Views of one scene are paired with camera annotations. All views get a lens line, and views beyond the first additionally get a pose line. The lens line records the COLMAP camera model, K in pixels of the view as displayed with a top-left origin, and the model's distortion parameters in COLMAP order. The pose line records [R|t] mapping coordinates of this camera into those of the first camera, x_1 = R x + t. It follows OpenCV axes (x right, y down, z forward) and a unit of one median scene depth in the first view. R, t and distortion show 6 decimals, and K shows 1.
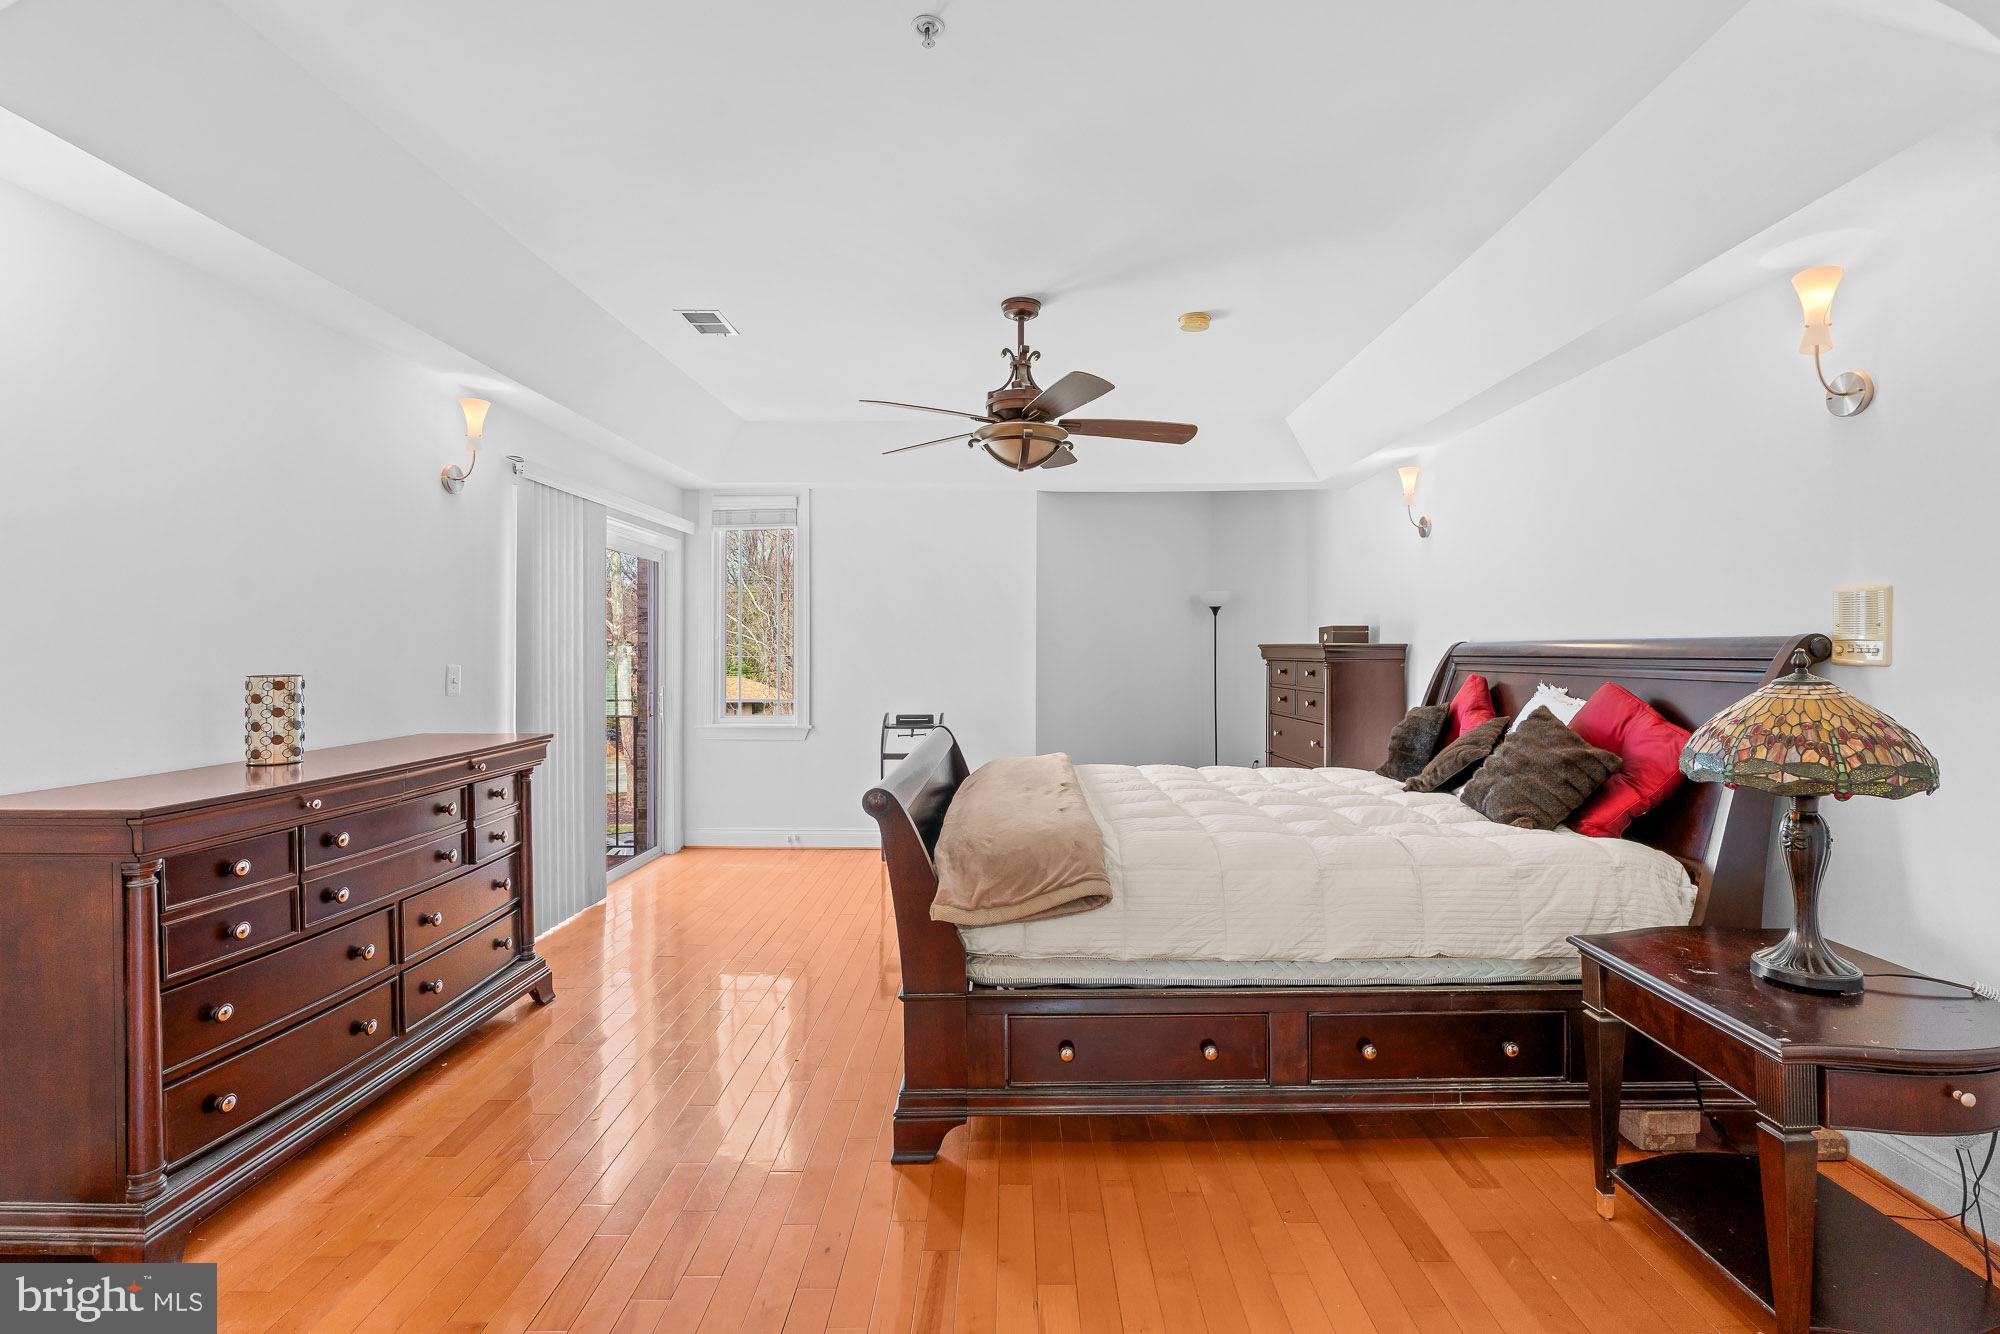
lens RADIAL K [[901.2, 0, 1000.0], [0, 901.2, 667.0], [0, 0, 1]] dist [-0.003163, 0.000632]
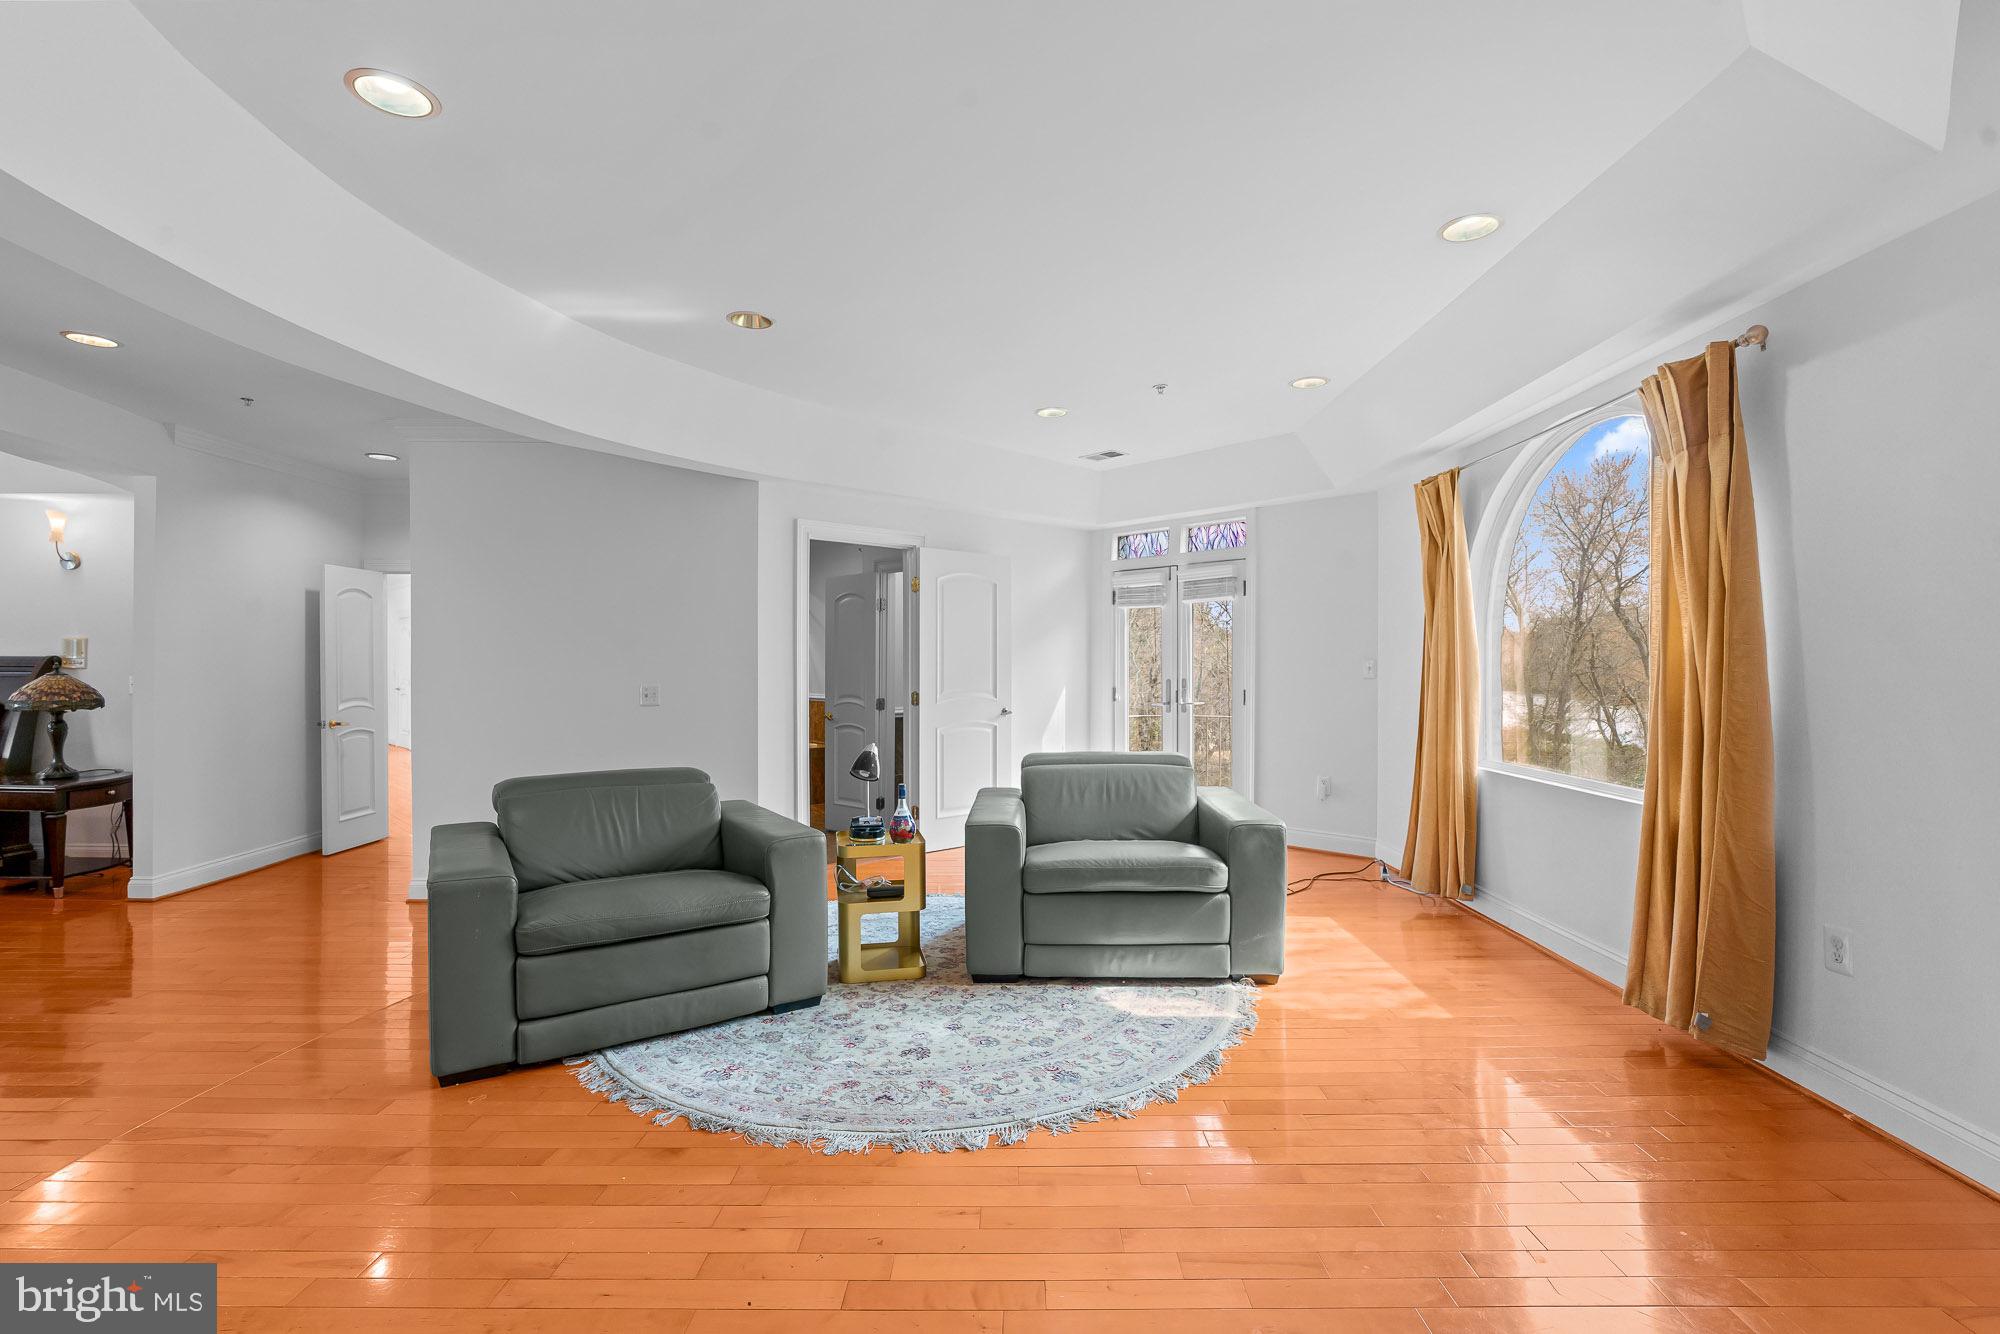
lens RADIAL K [[903.7, 0, 1000.1], [0, 903.7, 641.4], [0, 0, 1]] dist [0.001235, 0.000727]
pose [[-0.021401, 0.023707, 0.999490, -1.600860], [0.011413, 0.999659, -0.023466, 0.012101], [-0.999706, 0.010905, -0.021664, -1.508161]]
